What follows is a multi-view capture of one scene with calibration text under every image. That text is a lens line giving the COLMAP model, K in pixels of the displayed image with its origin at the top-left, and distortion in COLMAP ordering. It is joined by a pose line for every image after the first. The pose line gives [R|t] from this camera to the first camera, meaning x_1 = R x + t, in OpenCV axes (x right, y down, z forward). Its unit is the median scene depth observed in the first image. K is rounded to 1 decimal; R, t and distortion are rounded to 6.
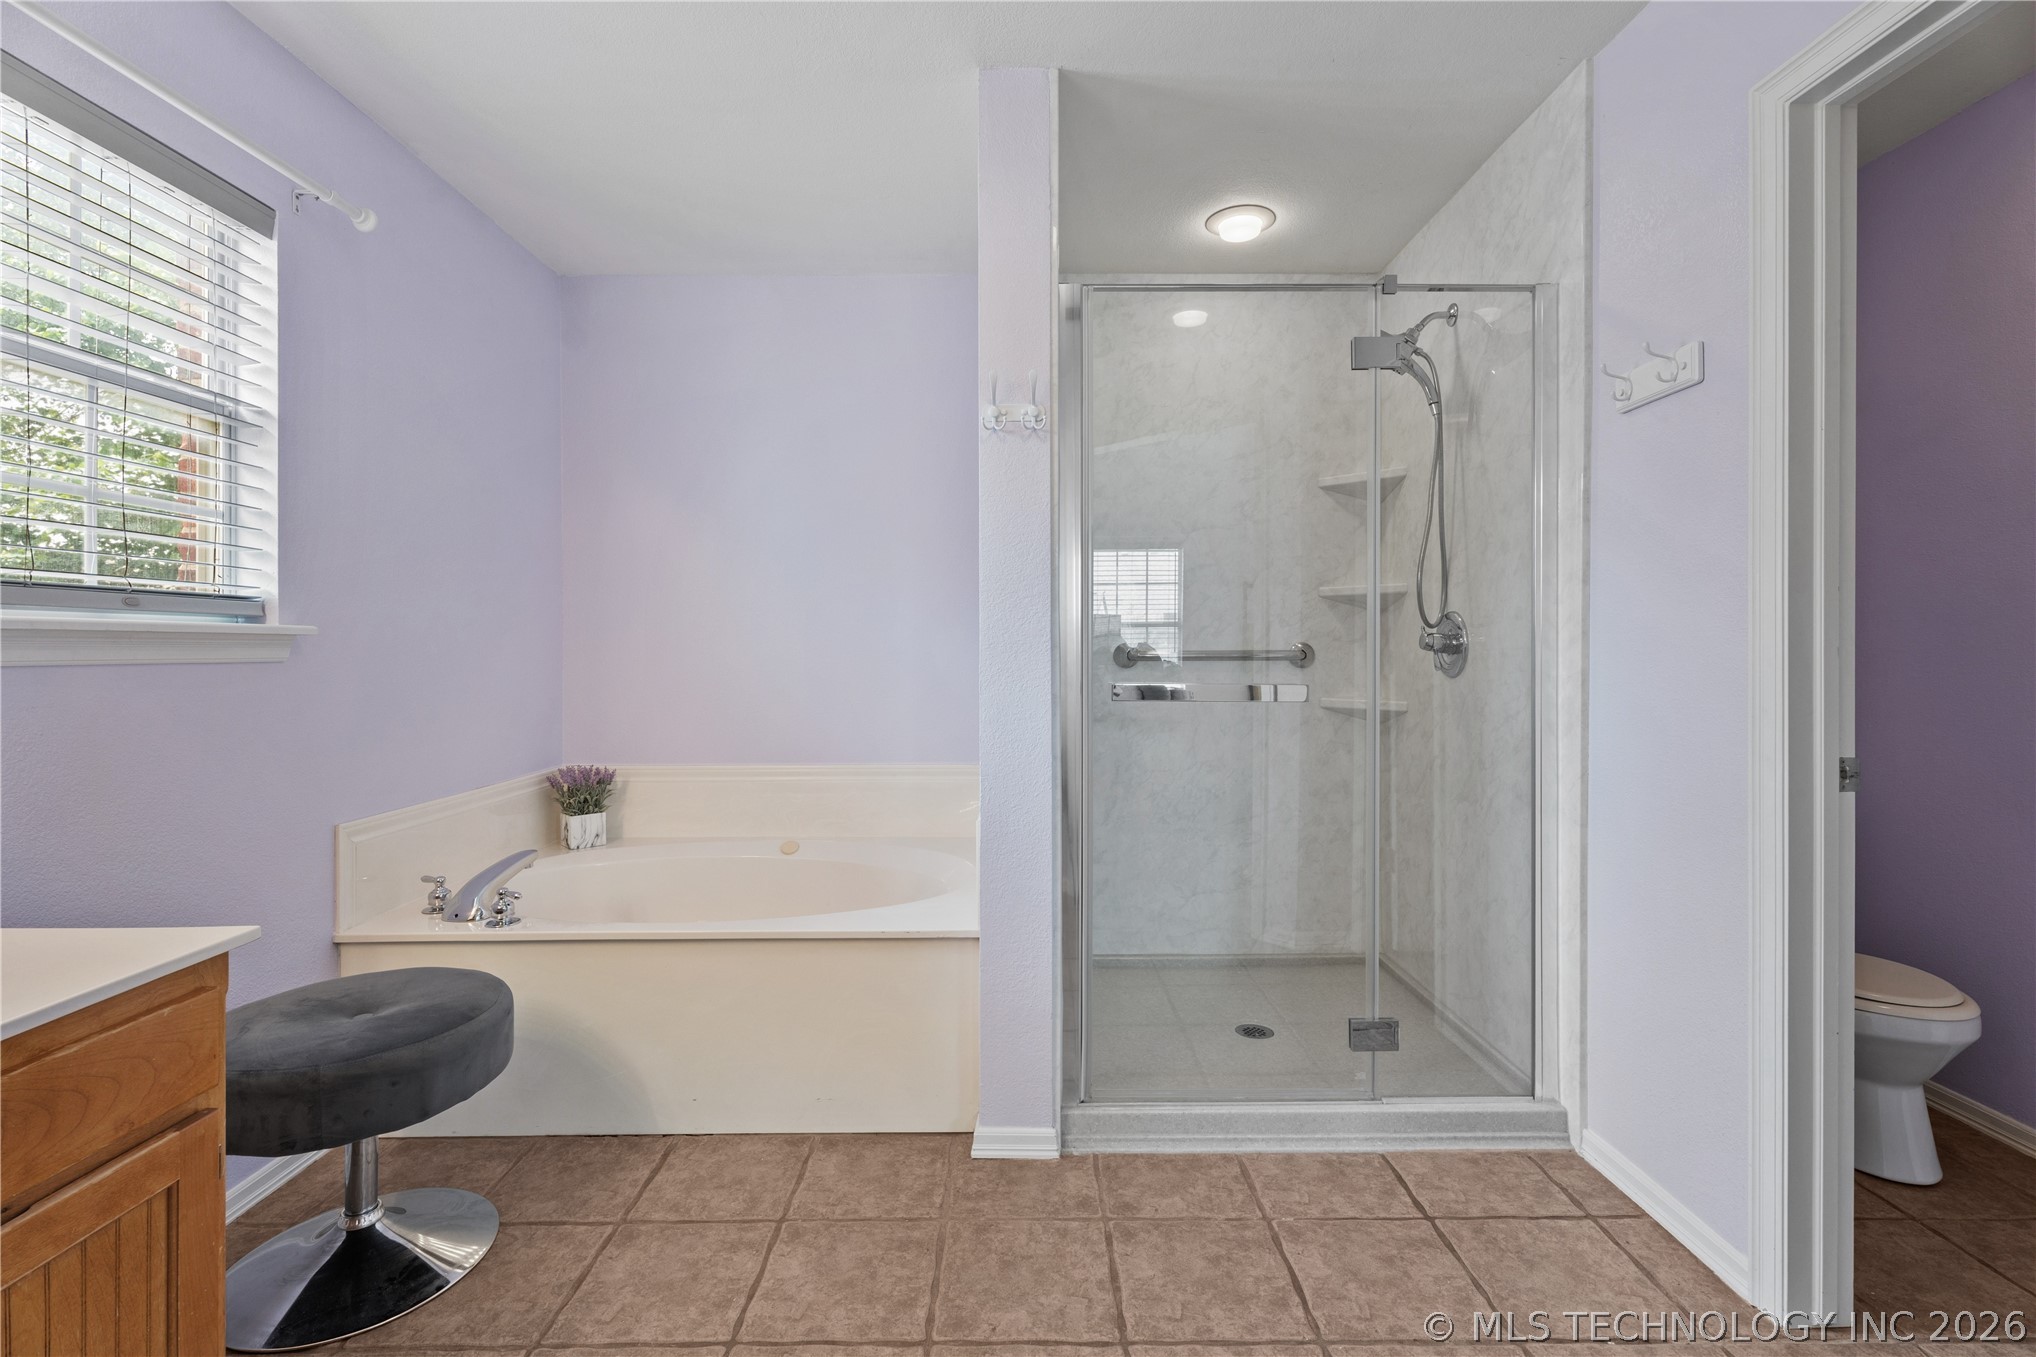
lens RADIAL K [[921.5, 0, 1021.5], [0, 921.5, 638.6], [0, 0, 1]] dist [-0.000239, -0.000730]
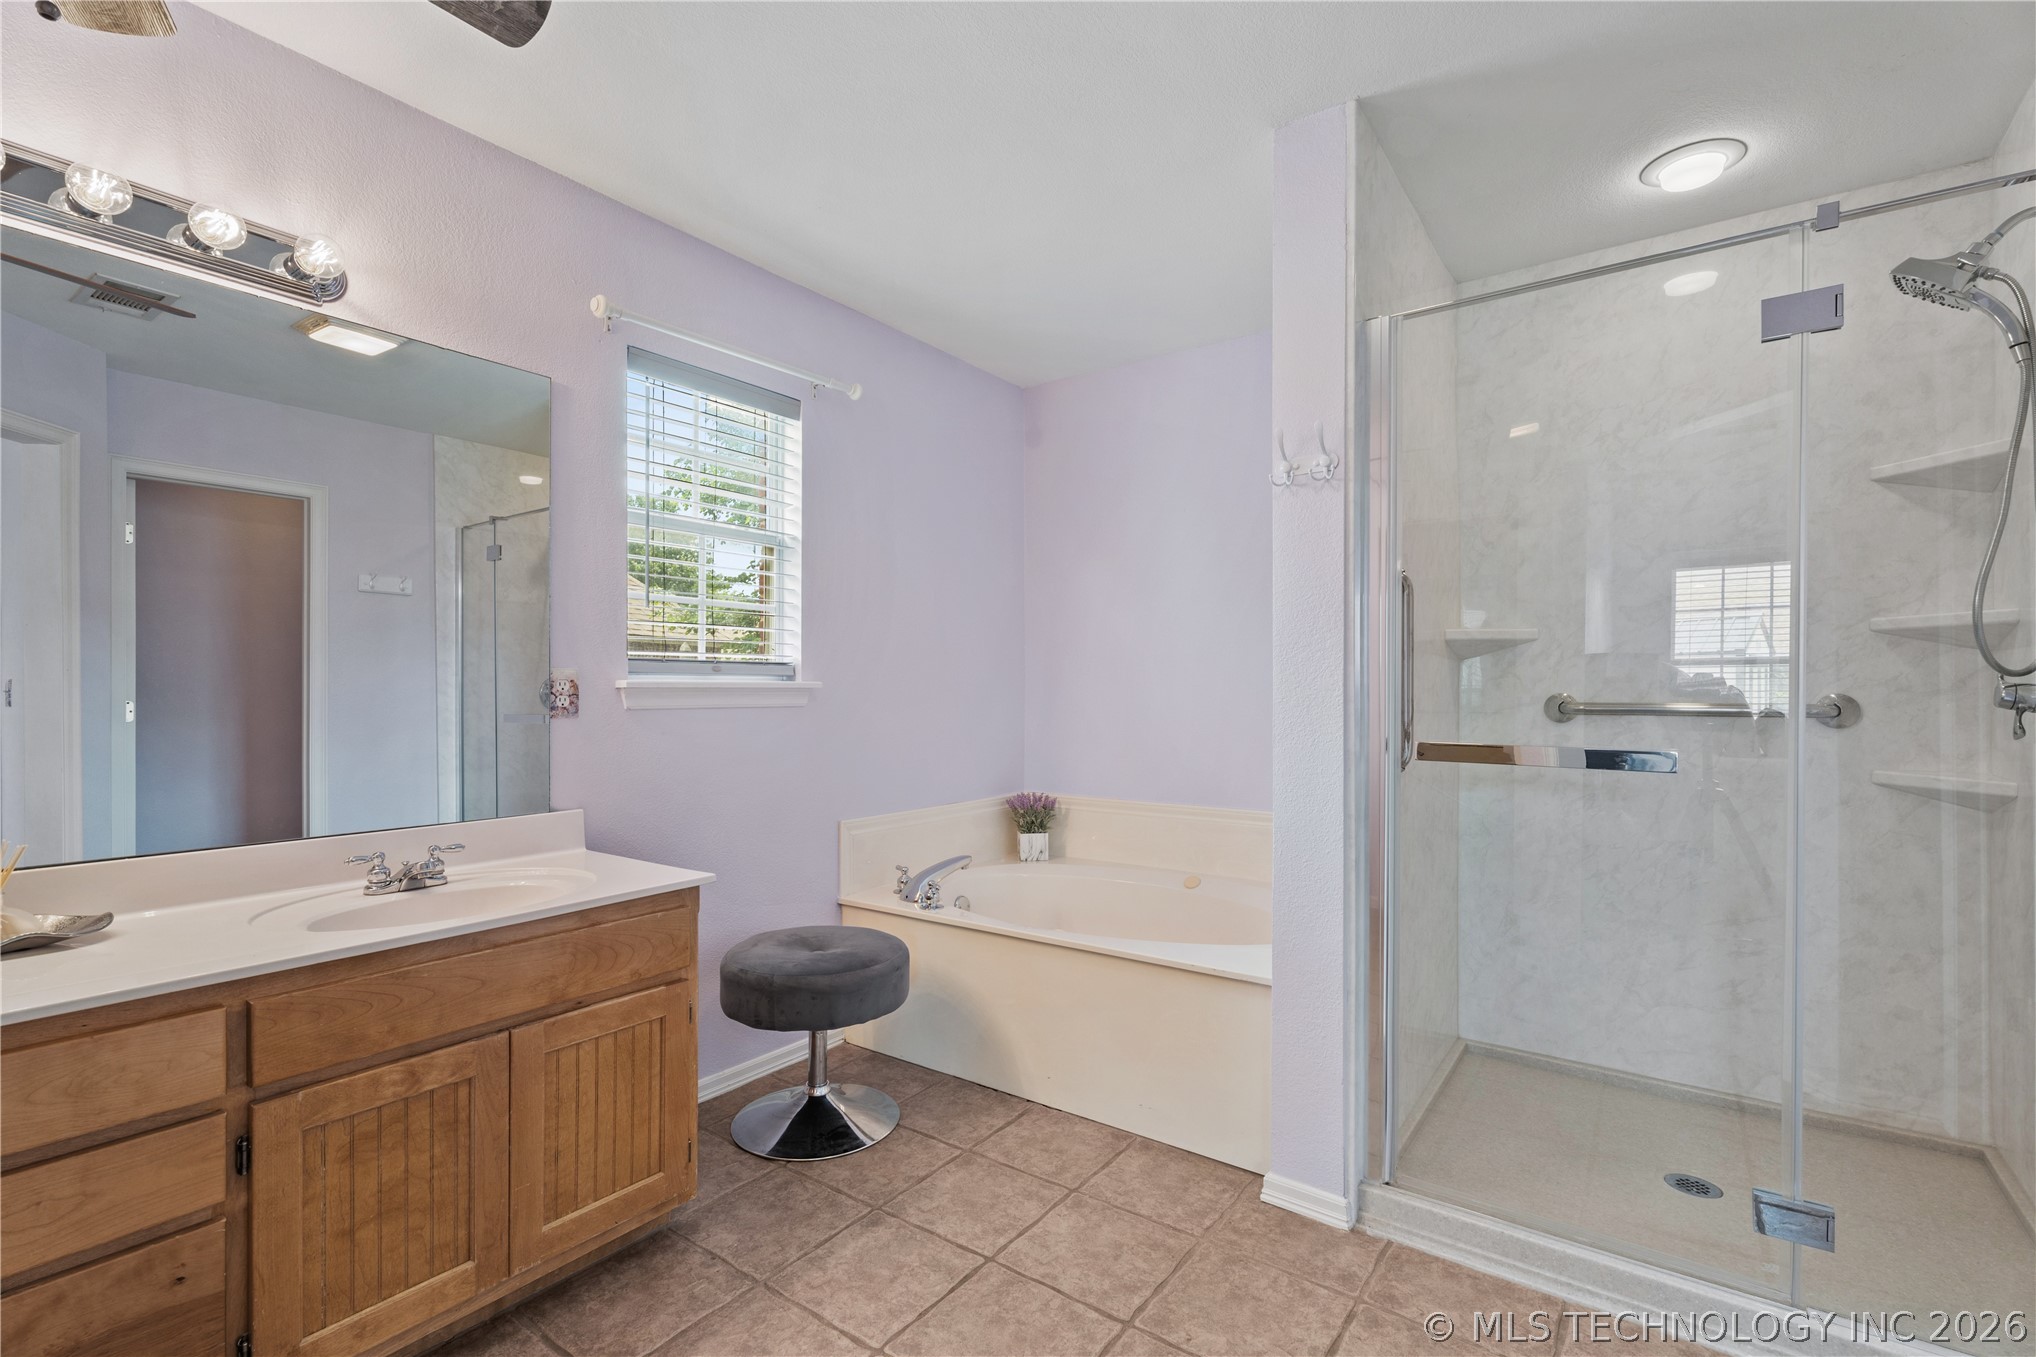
lens RADIAL K [[941.0, 0, 1018.0], [0, 941.0, 678.5], [0, 0, 1]] dist [-0.001079, -0.000355]
pose [[0.796827, -0.003838, -0.604196, 0.377181], [0.004779, 0.999989, -0.000050, -0.018070], [0.604189, -0.002848, 0.796836, 0.005557]]
